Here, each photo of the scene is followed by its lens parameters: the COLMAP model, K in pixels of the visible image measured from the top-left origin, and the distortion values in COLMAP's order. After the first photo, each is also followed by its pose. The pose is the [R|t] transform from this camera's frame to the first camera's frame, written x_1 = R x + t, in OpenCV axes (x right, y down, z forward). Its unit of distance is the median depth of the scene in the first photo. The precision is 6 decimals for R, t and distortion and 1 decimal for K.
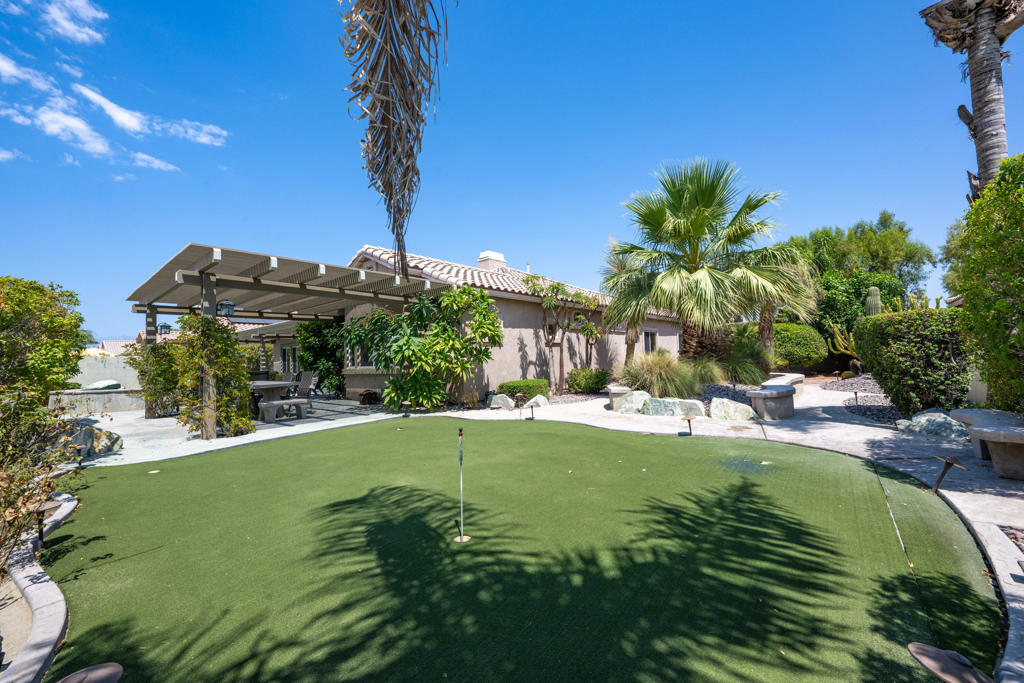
lens RADIAL K [[401.9, 0, 510.6], [0, 401.9, 336.2], [0, 0, 1]] dist [-0.000922, -0.000051]
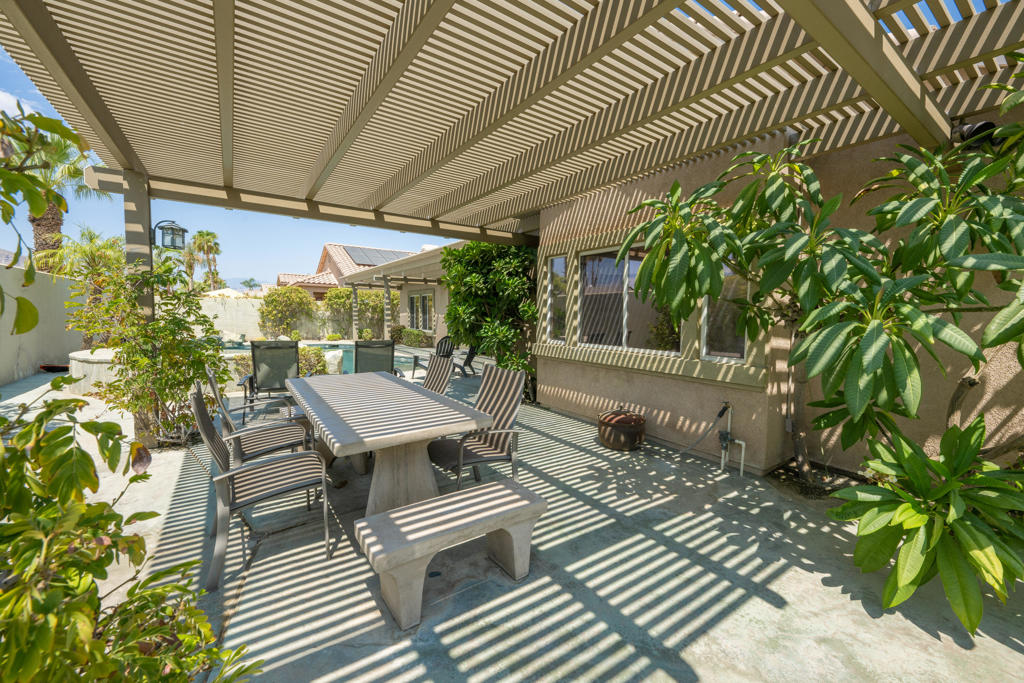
lens RADIAL K [[401.9, 0, 515.3], [0, 401.9, 340.4], [0, 0, 1]] dist [-0.000922, -0.000051]
pose [[0.967444, 0.070157, -0.243166, -0.318806], [-0.041243, 0.991670, 0.122025, 0.020096], [0.249701, -0.108023, 0.962279, 0.530174]]
